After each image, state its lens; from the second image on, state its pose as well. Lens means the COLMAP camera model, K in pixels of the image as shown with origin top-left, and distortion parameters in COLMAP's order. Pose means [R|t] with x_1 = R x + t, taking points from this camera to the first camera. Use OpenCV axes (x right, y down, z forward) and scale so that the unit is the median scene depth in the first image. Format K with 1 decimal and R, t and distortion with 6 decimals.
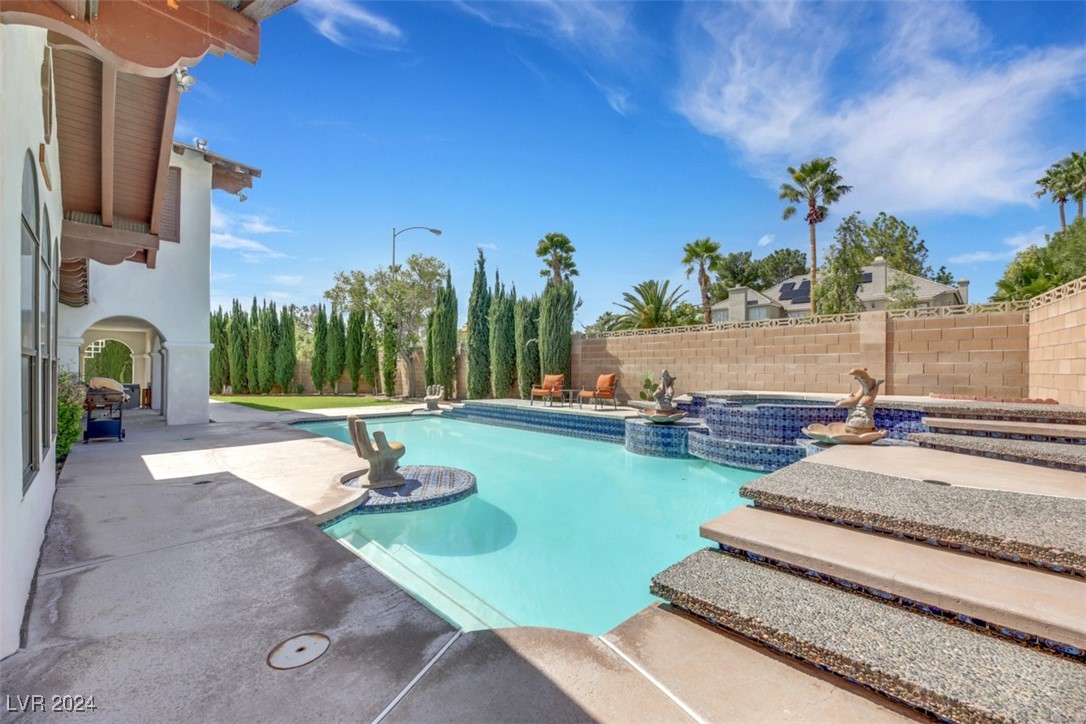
lens RADIAL K [[428.9, 0, 545.1], [0, 428.9, 368.1], [0, 0, 1]] dist [0.000491, -0.000055]
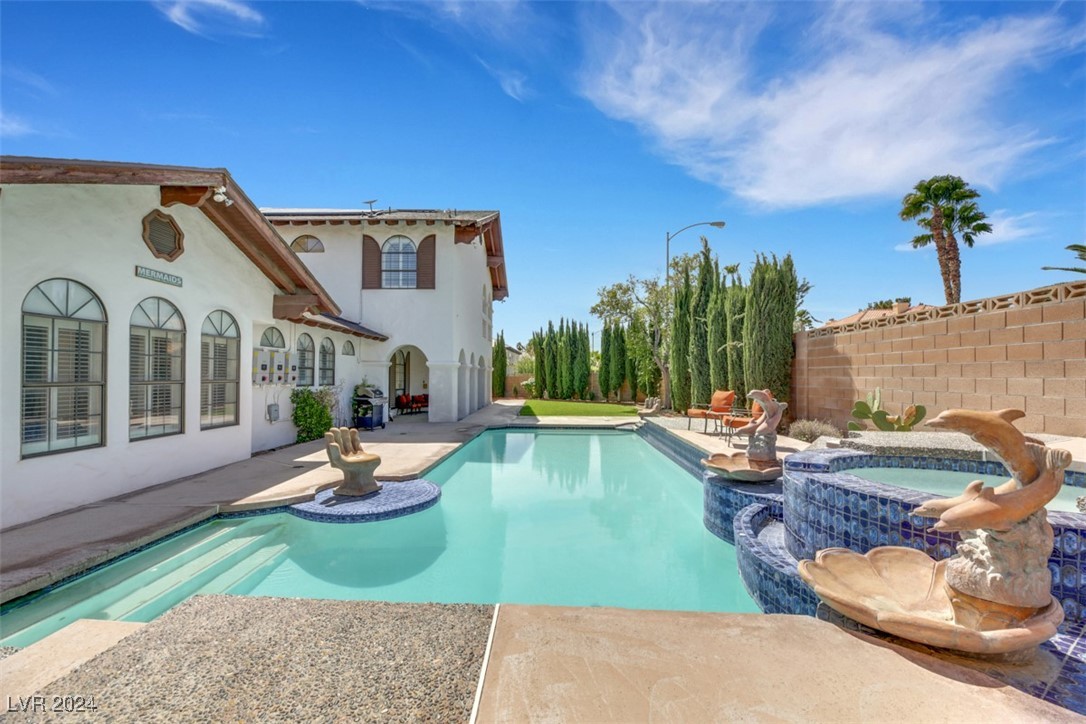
lens RADIAL K [[439.7, 0, 540.1], [0, 439.7, 363.9], [0, 0, 1]] dist [-0.000991, -0.000753]
pose [[0.690796, -0.022728, -0.722693, 0.227942], [0.005728, 0.999647, -0.025962, -0.008510], [0.723027, 0.013795, 0.690682, 0.161254]]
